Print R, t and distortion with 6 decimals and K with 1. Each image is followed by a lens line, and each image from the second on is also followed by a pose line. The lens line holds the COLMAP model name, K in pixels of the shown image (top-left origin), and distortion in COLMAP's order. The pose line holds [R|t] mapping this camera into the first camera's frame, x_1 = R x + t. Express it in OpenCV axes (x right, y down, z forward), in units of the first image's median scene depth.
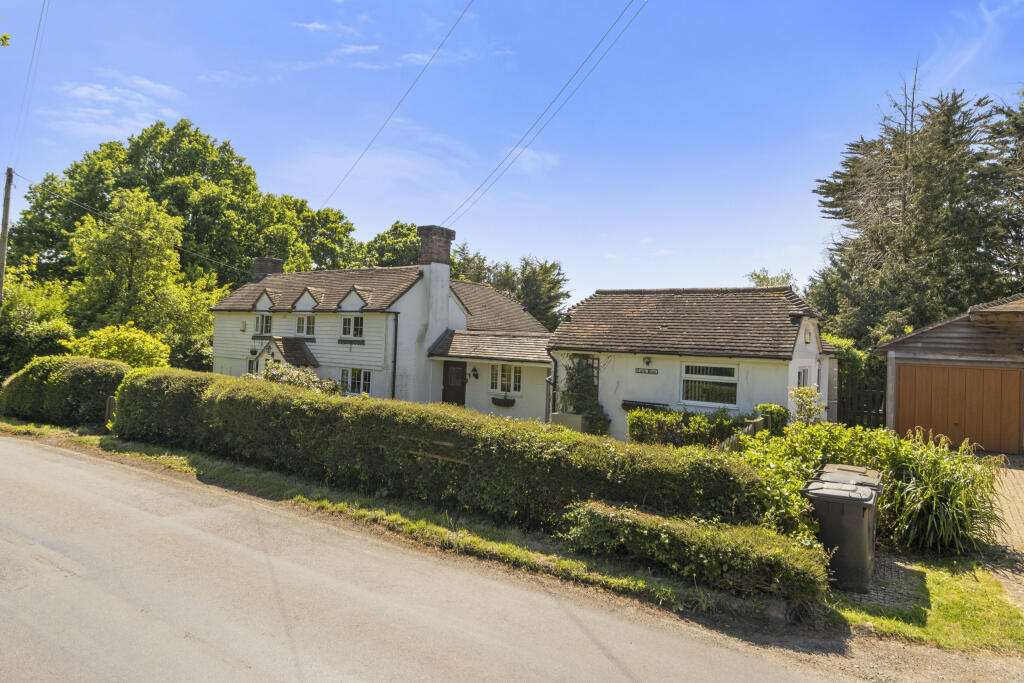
lens RADIAL K [[615.2, 0, 507.7], [0, 615.2, 331.3], [0, 0, 1]] dist [-0.004272, -0.000704]
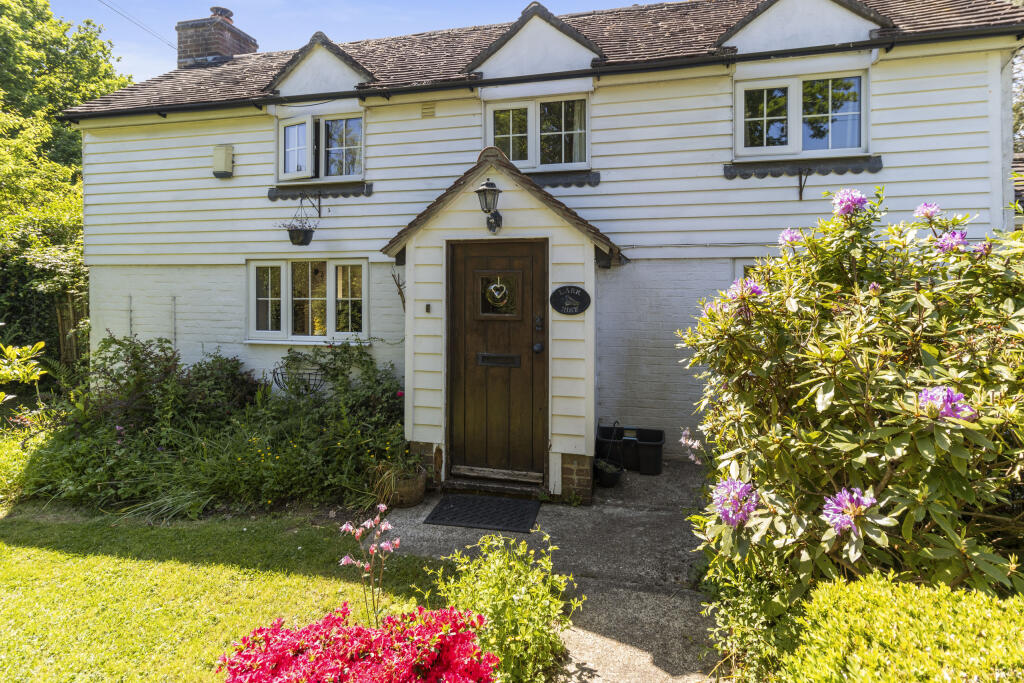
lens RADIAL K [[492.8, 0, 511.1], [0, 492.8, 275.3], [0, 0, 1]] dist [-0.000219, 0.001552]
pose [[0.915410, -0.041662, 0.400362, -0.481394], [0.033083, 0.999051, 0.028319, 0.057870], [-0.401162, -0.012678, 0.915919, 0.856007]]
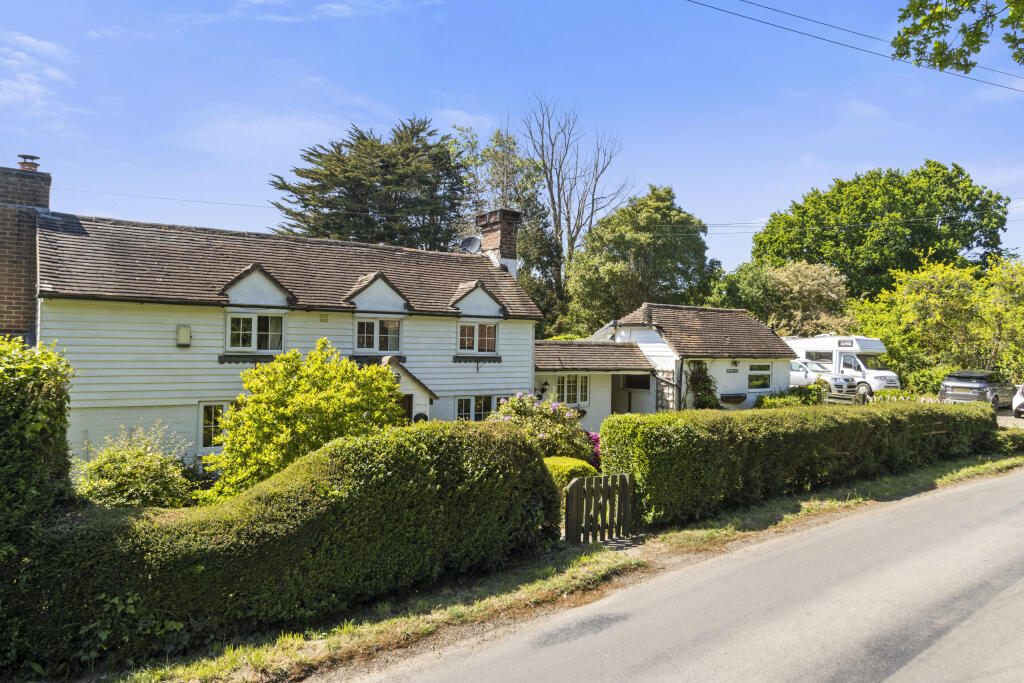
lens RADIAL K [[719.6, 0, 520.1], [0, 719.6, 342.7], [0, 0, 1]] dist [0.001061, 0.000696]
pose [[0.308366, -0.025840, 0.950917, -1.057364], [-0.016223, 0.999343, 0.032417, -0.030571], [-0.951129, -0.025423, 0.307745, 0.705456]]
